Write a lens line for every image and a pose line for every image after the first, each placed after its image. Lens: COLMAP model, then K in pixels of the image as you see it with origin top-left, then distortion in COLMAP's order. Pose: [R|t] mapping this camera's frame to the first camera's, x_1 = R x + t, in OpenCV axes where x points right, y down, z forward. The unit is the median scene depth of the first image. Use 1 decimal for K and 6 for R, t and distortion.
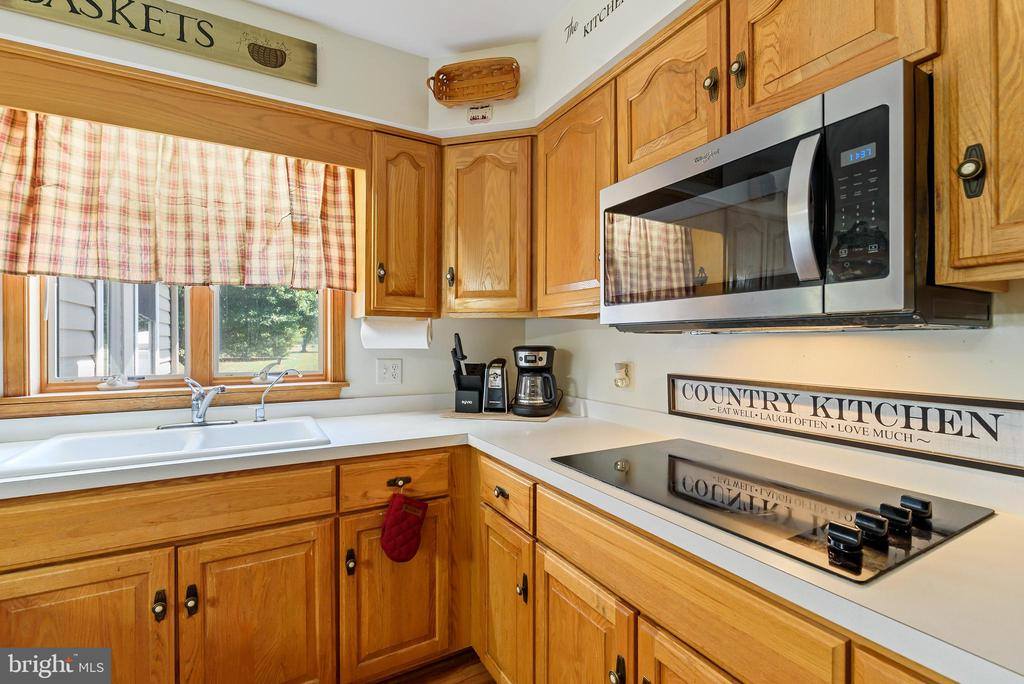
lens RADIAL K [[457.6, 0, 515.5], [0, 457.6, 341.4], [0, 0, 1]] dist [-0.001960, -0.001104]
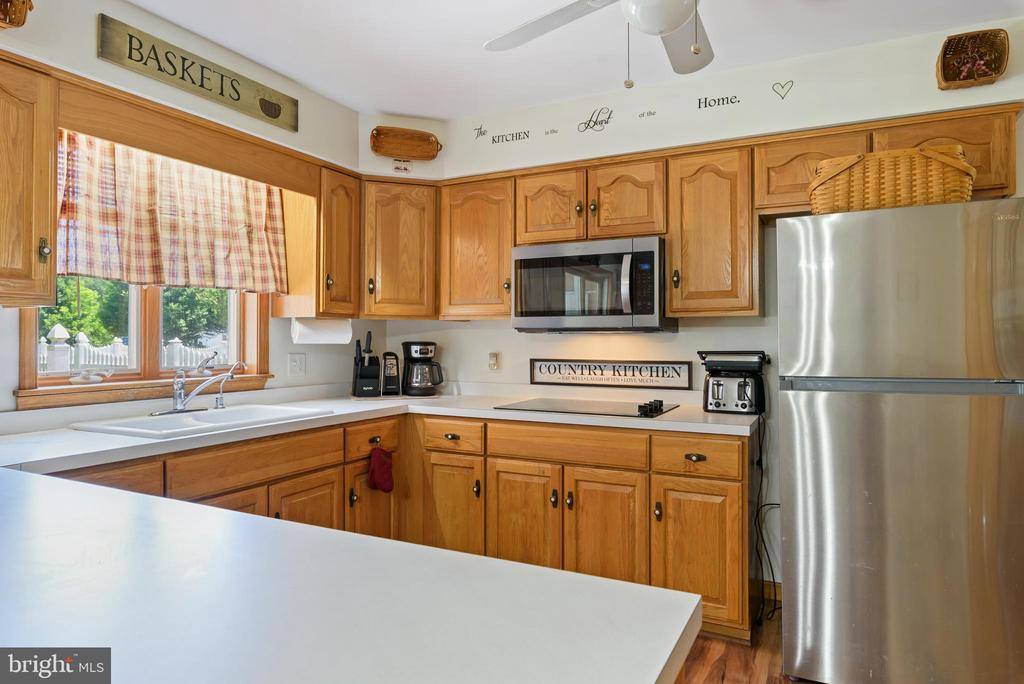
lens RADIAL K [[635.9, 0, 515.5], [0, 635.9, 334.2], [0, 0, 1]] dist [-0.003924, -0.001440]
pose [[0.831457, 0.005459, 0.555562, -0.991405], [-0.001014, 0.999965, -0.008308, 0.005138], [-0.555588, 0.006344, 0.831433, -0.850175]]
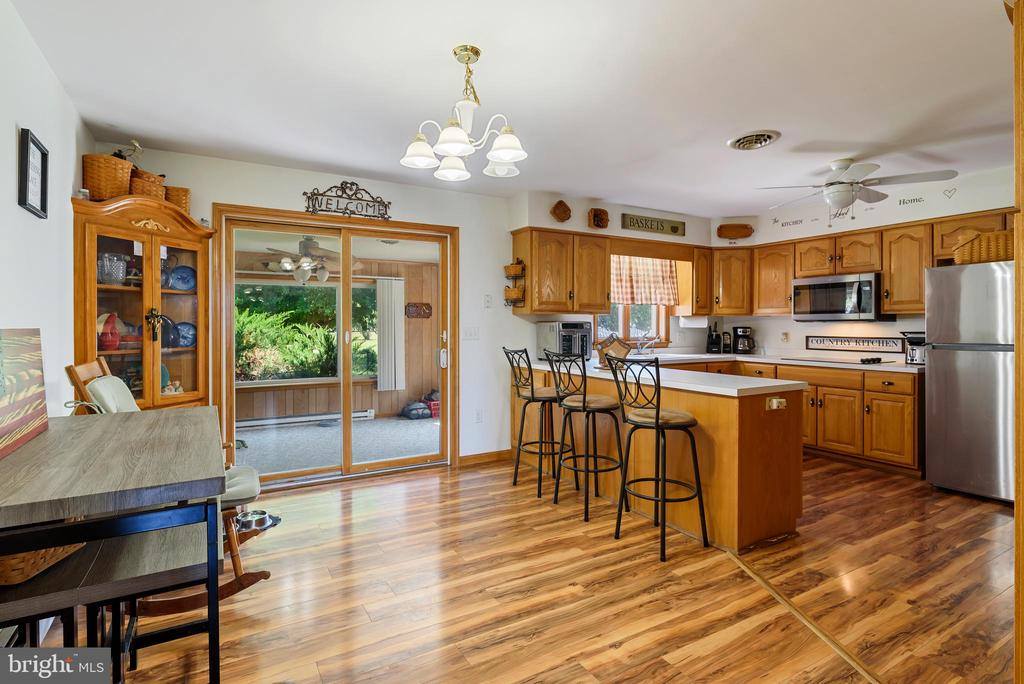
lens RADIAL K [[523.5, 0, 509.4], [0, 523.5, 327.8], [0, 0, 1]] dist [0.003489, 0.000255]
pose [[0.999842, 0.001496, 0.017720, -1.762827], [-0.001566, 0.999991, 0.003961, 0.008684], [-0.017714, -0.003989, 0.999835, -2.526775]]
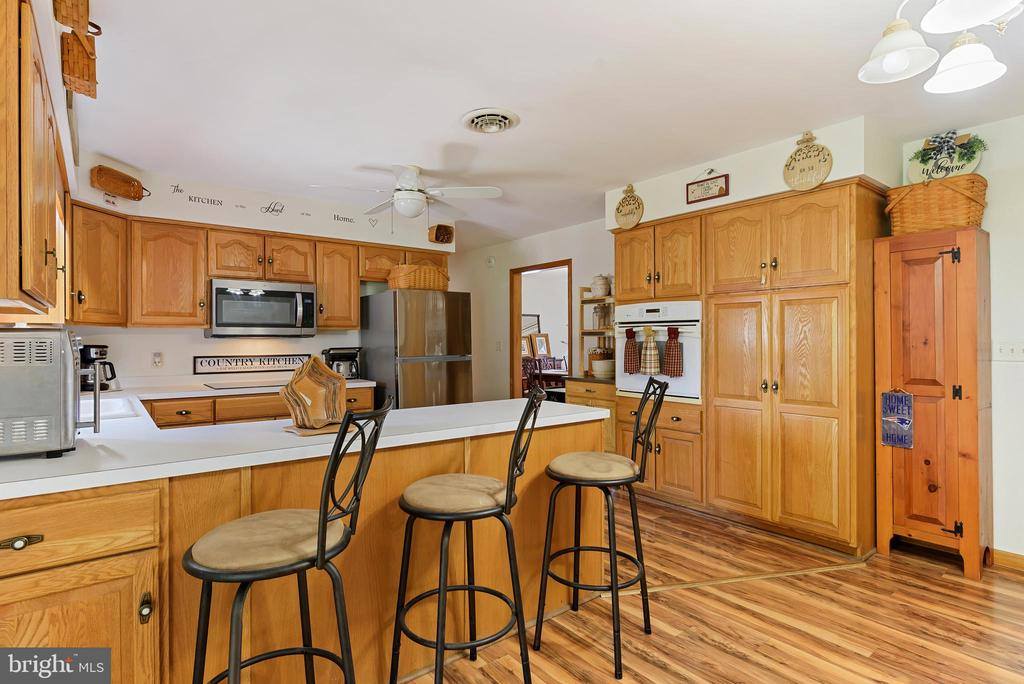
lens RADIAL K [[523.5, 0, 515.9], [0, 523.5, 339.4], [0, 0, 1]] dist [0.003489, 0.000255]
pose [[-0.163323, 0.003944, 0.986565, -2.555428], [0.006014, 0.999977, -0.003001, 0.007509], [-0.986554, 0.005443, -0.163343, -0.117310]]
